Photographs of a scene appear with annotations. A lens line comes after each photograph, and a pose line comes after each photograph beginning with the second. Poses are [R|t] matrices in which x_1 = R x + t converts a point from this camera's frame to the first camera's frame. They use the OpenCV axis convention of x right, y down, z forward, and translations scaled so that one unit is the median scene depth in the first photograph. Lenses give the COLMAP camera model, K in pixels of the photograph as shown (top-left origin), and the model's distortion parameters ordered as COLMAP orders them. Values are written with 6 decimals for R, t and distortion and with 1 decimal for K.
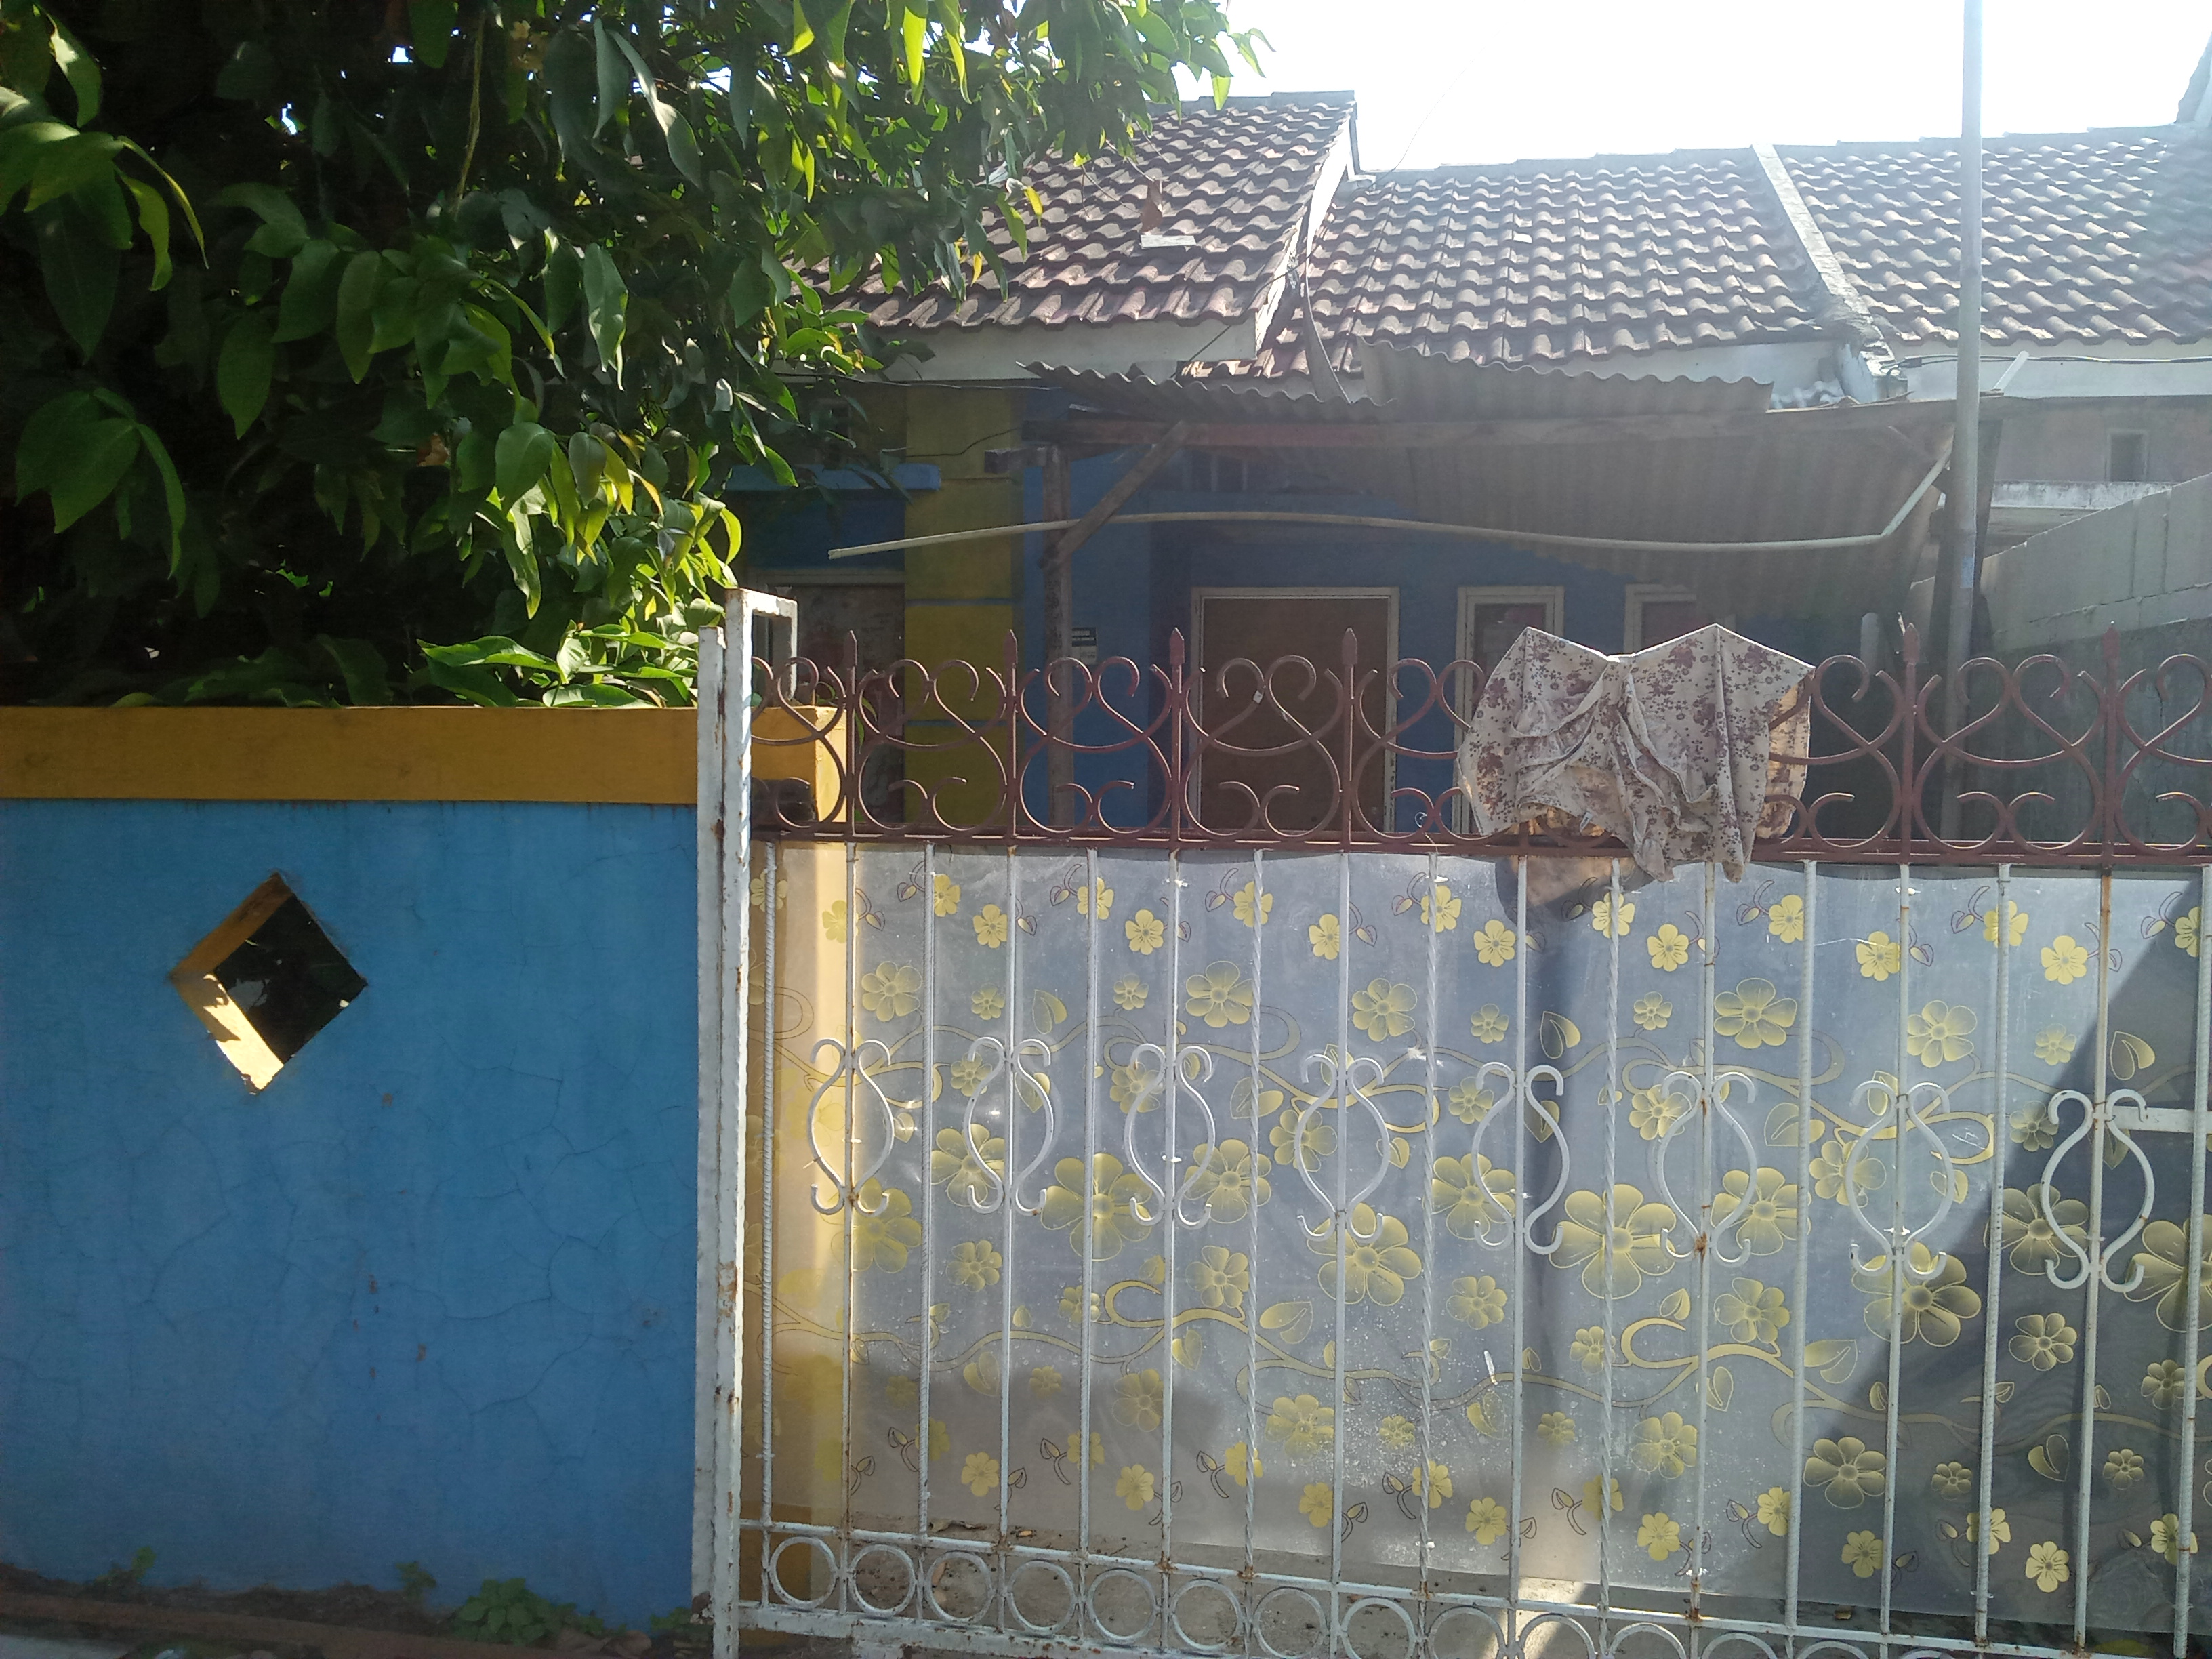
lens RADIAL K [[1823.4, 0, 1043.1], [0, 1823.4, 832.0], [0, 0, 1]] dist [0.103778, 0.002243]
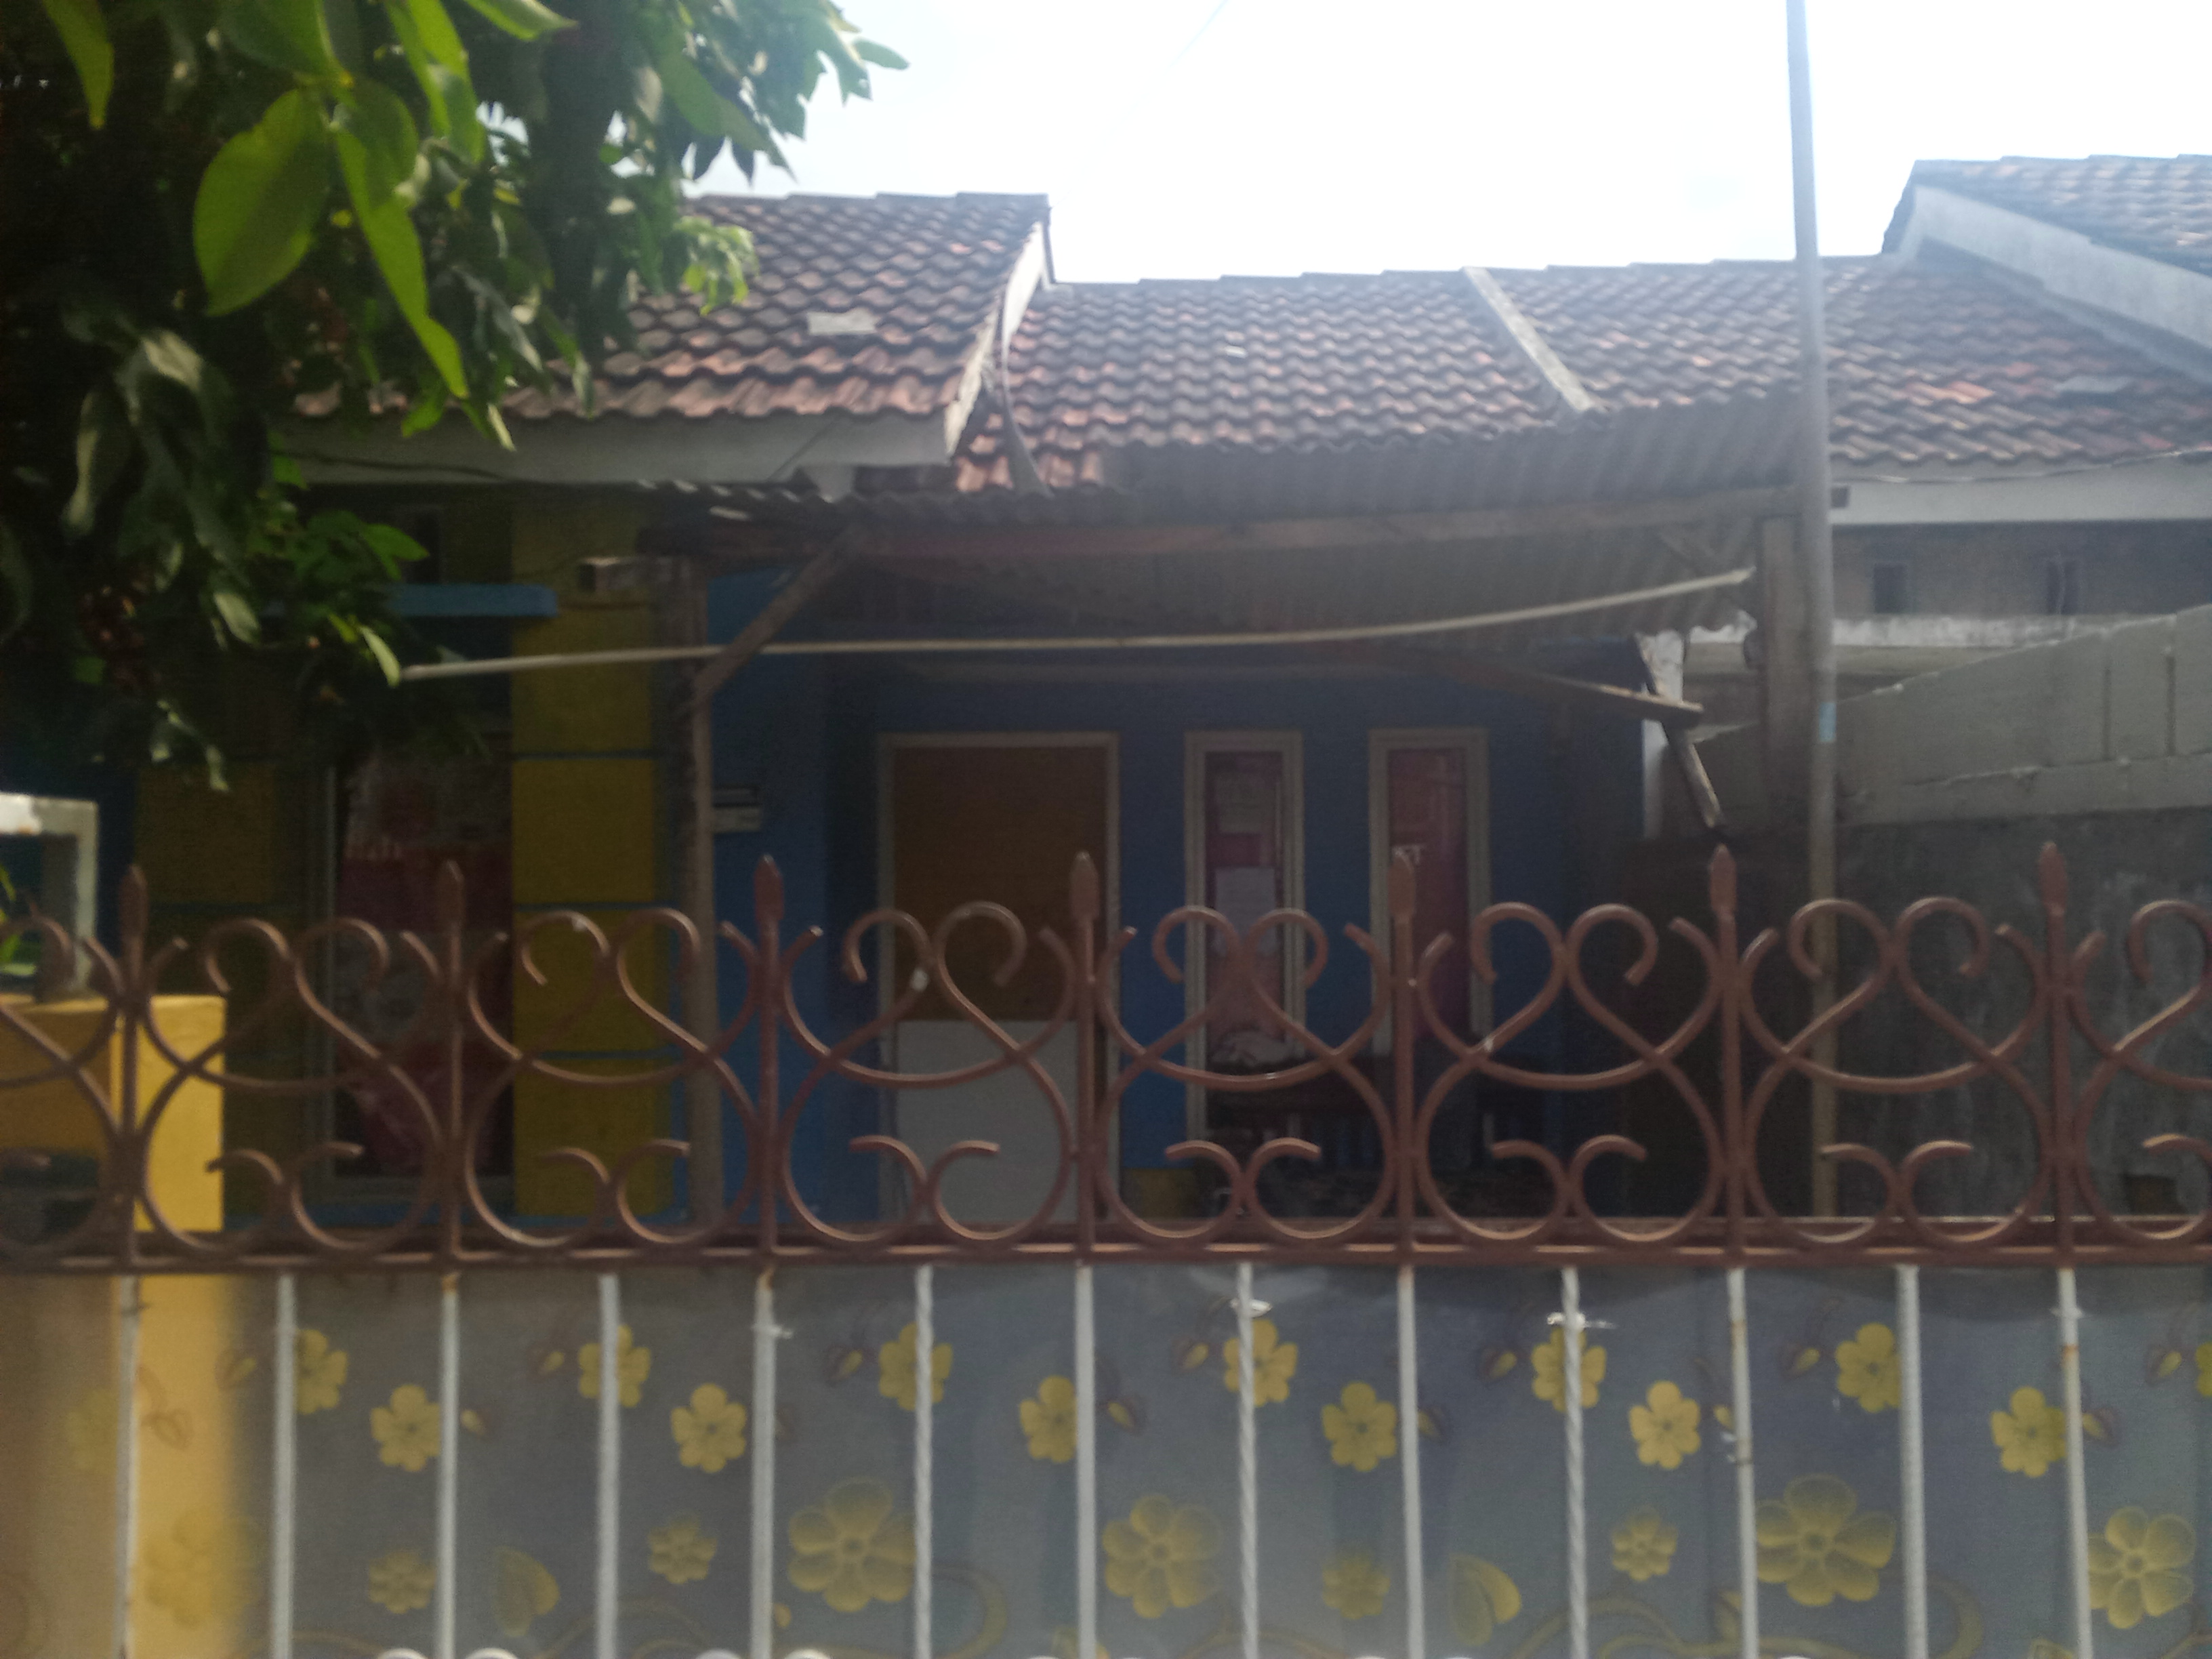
lens RADIAL K [[1800.5, 0, 1106.0], [0, 1800.5, 829.5], [0, 0, 1]] dist [0.231821, 0.002875]
pose [[0.982227, -0.017316, 0.186897, 0.026283], [0.031038, 0.997011, -0.070750, -0.027703], [-0.185114, 0.075293, 0.979829, 0.165331]]
